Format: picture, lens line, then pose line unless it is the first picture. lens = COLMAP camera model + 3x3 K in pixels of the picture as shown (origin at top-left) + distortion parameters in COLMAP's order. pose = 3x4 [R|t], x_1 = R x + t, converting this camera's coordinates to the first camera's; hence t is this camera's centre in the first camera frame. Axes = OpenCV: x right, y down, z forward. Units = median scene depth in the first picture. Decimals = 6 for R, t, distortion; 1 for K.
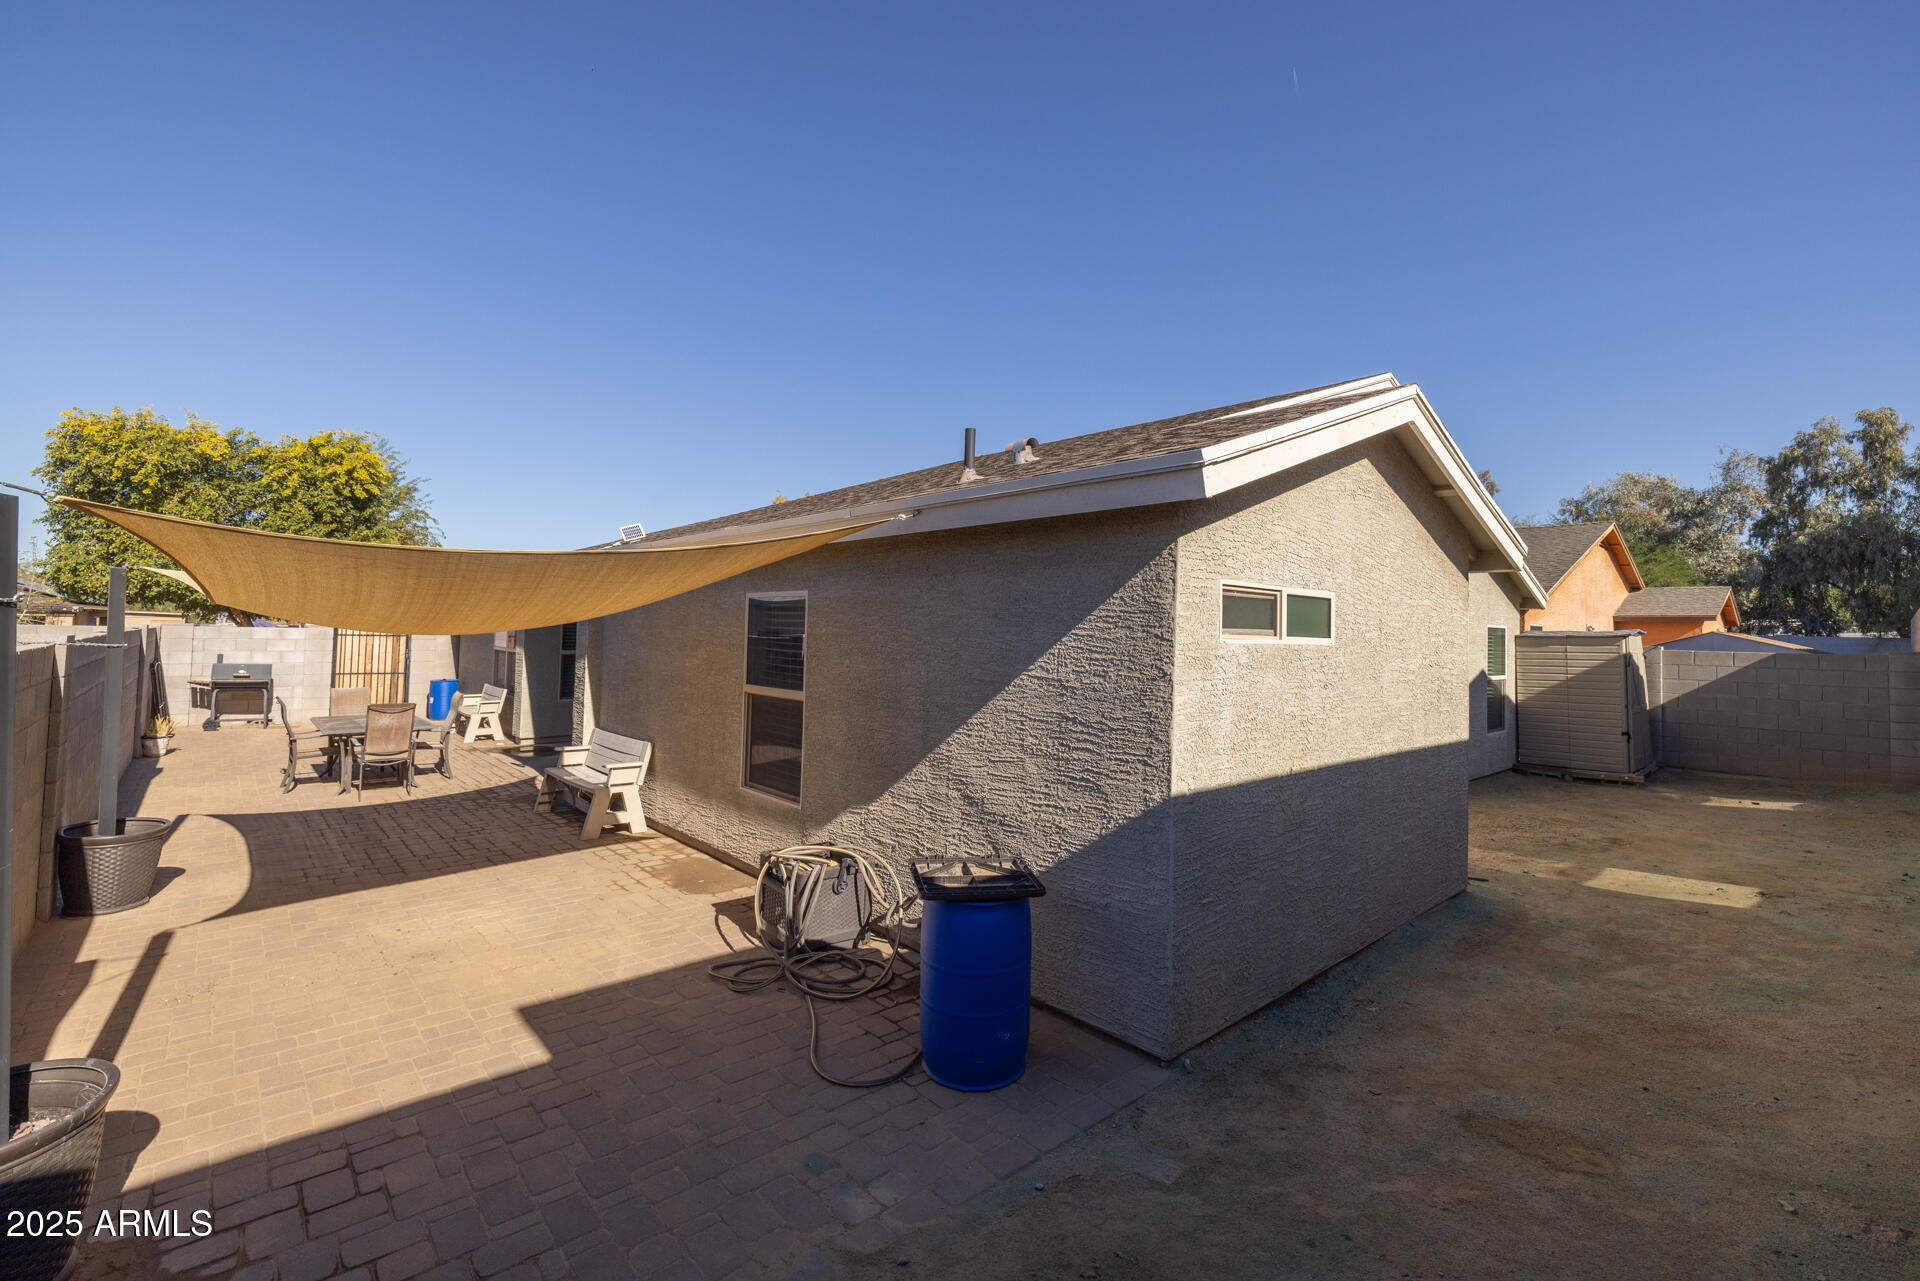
lens RADIAL K [[821.5, 0, 960.8], [0, 821.5, 605.9], [0, 0, 1]] dist [0.000853, 0.000106]
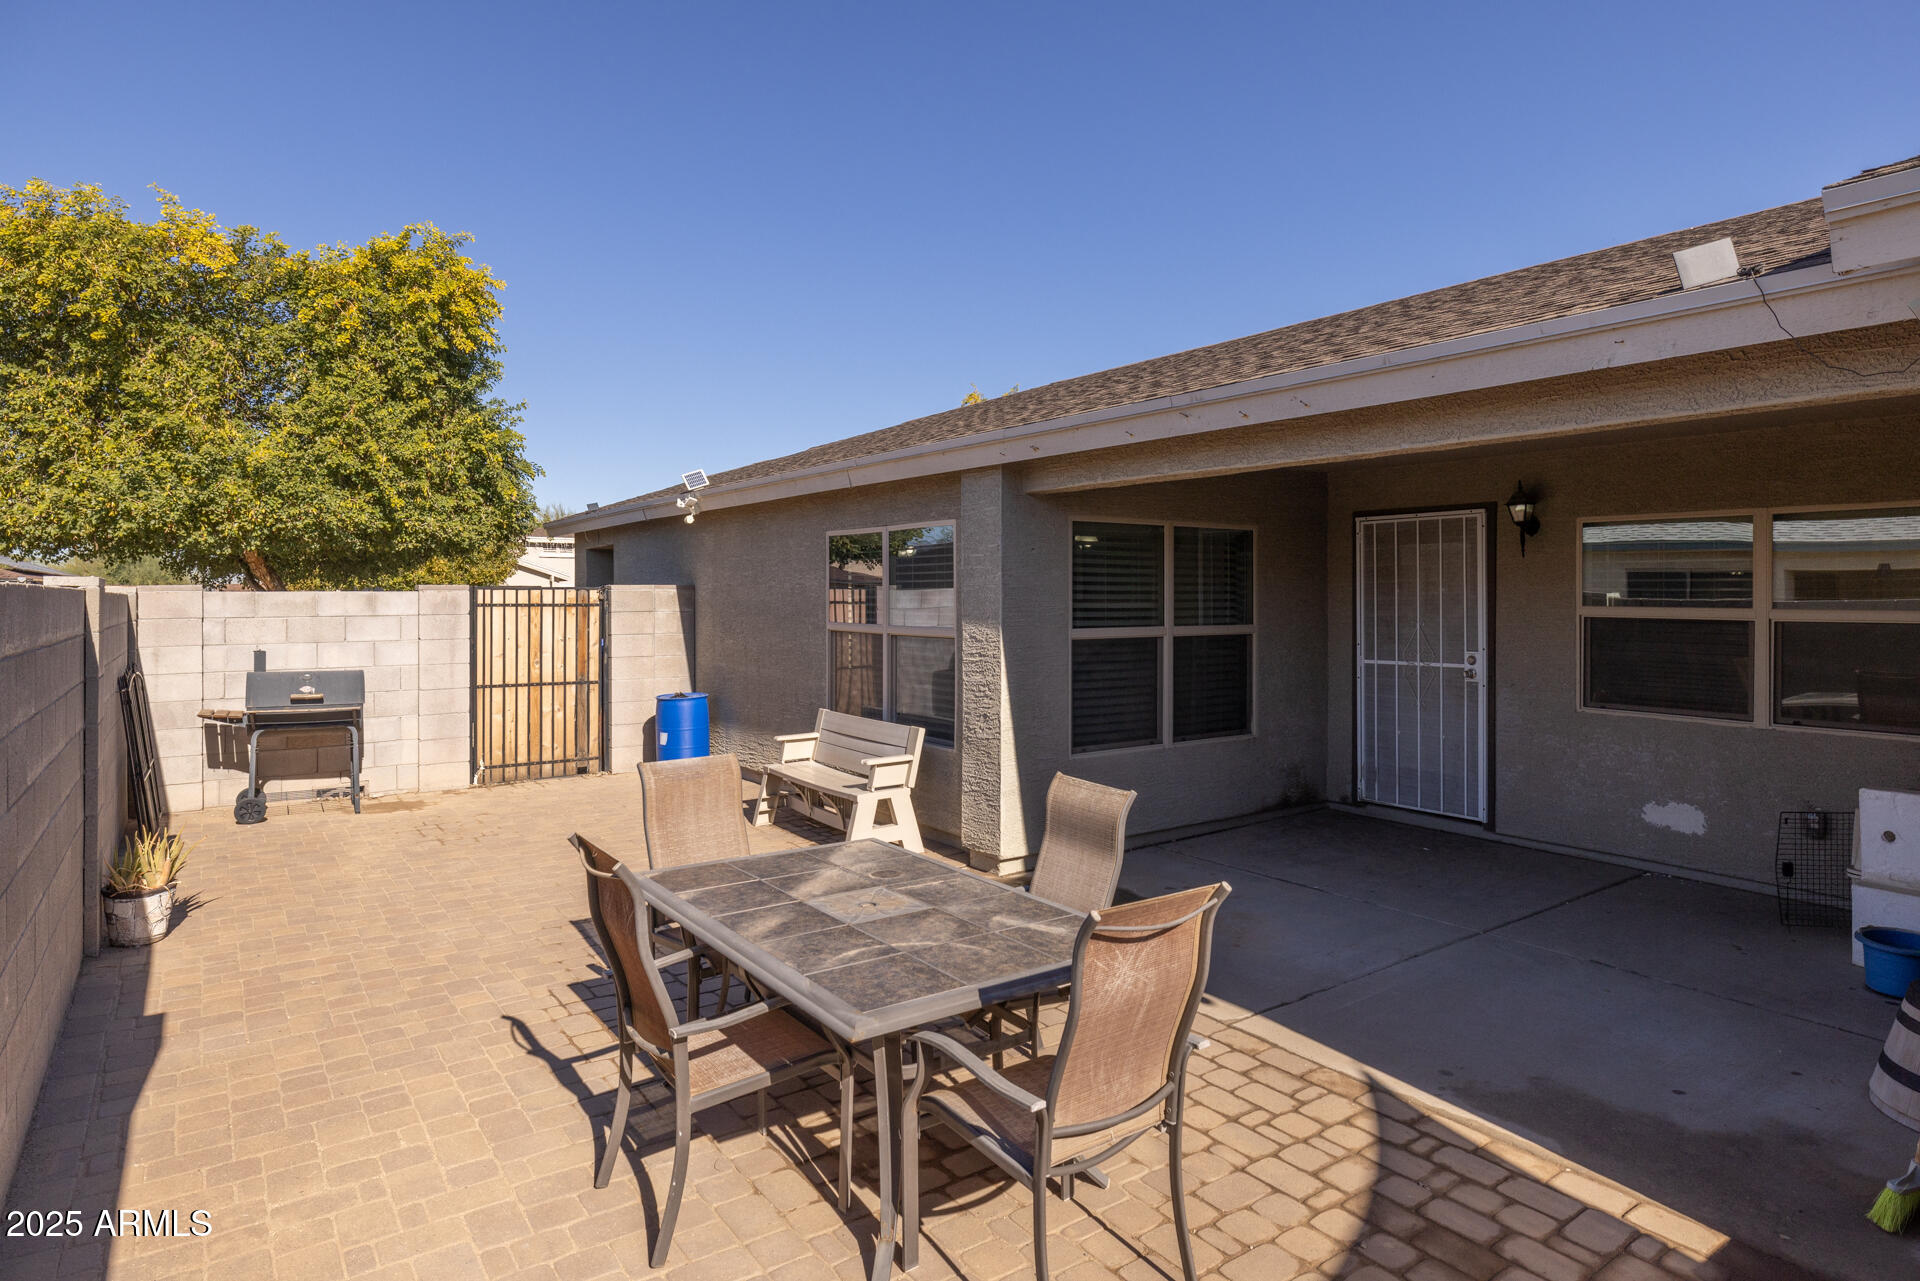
lens RADIAL K [[1046.4, 0, 961.7], [0, 1046.4, 608.3], [0, 0, 1]] dist [-0.000175, 0.001259]
pose [[0.994129, -0.019916, -0.106355, -0.398538], [0.024363, 0.998875, 0.040681, 0.018568], [0.105425, -0.043034, 0.993496, 0.411145]]
